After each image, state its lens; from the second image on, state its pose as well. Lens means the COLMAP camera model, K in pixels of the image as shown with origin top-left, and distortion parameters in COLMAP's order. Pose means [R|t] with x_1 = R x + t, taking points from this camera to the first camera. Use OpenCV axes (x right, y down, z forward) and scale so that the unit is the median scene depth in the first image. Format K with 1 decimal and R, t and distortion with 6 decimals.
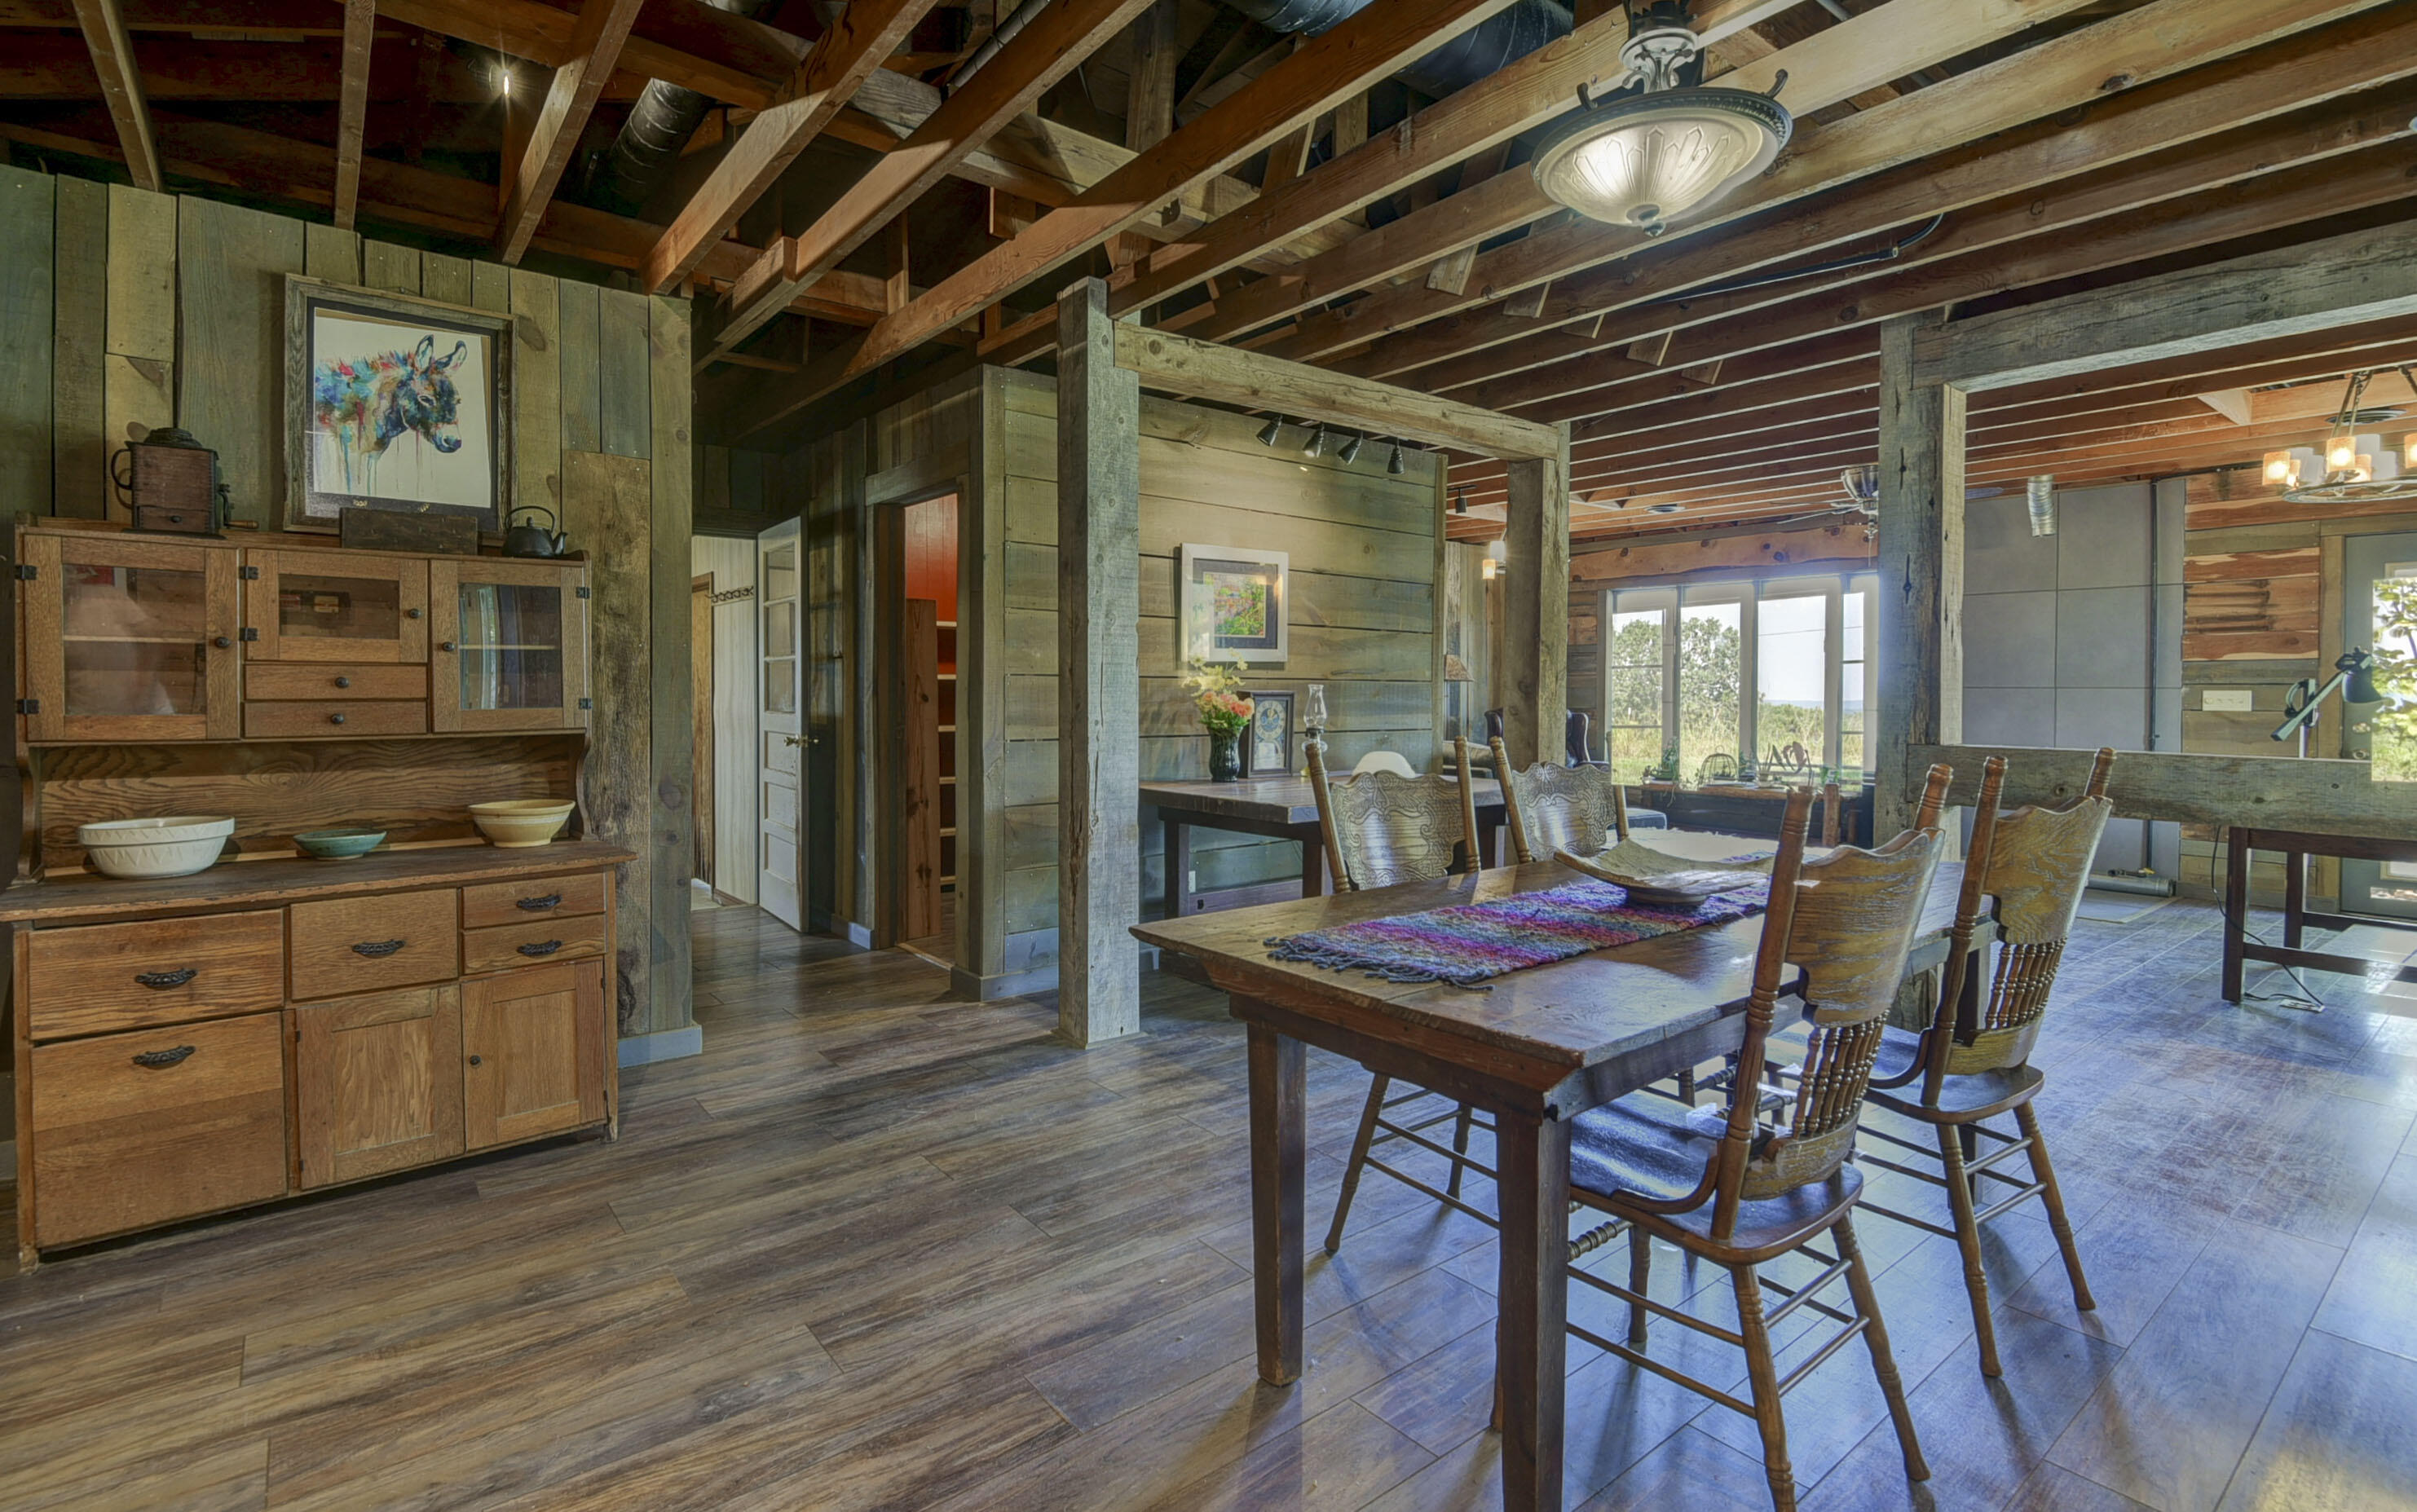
lens RADIAL K [[1158.9, 0, 1219.9], [0, 1158.9, 714.5], [0, 0, 1]] dist [-0.005968, -0.001748]
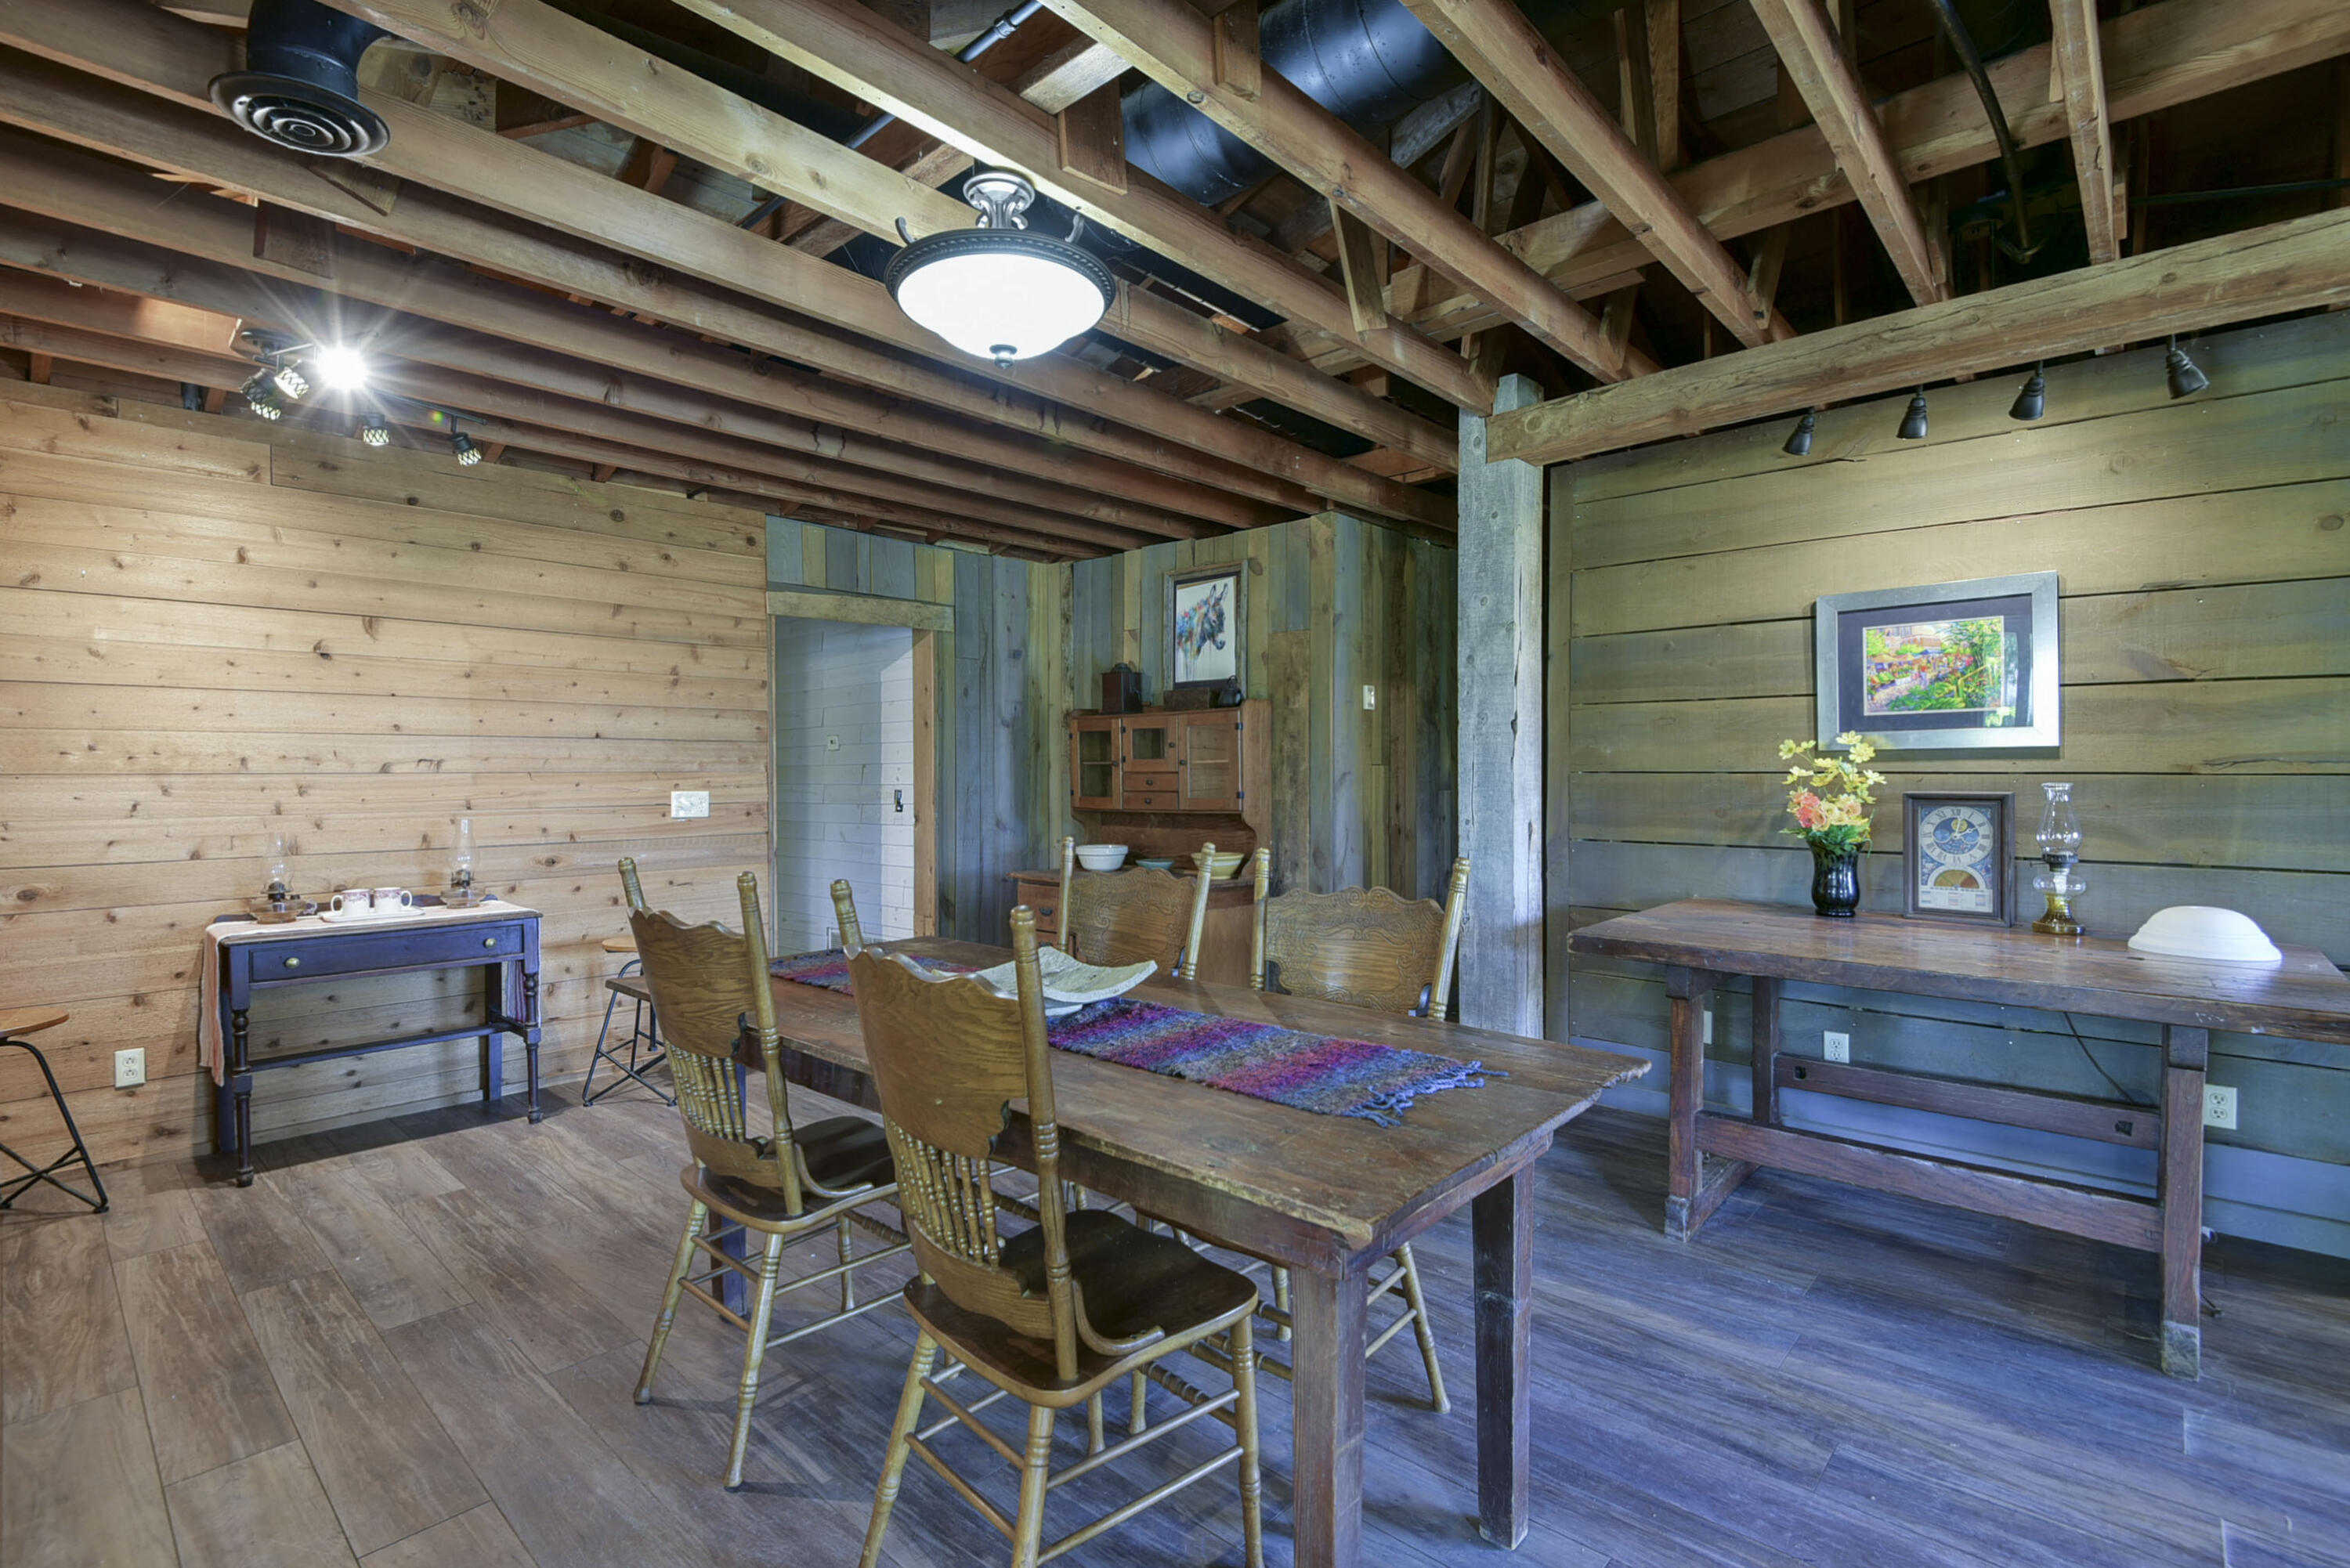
lens RADIAL K [[1092.7, 0, 1170.9], [0, 1092.7, 782.8], [0, 0, 1]] dist [0.006374, -0.008312]
pose [[0.112897, 0.003034, -0.993602, 0.946970], [-0.021556, 0.999767, 0.000604, -0.025366], [0.993373, 0.021350, 0.112937, 0.737689]]
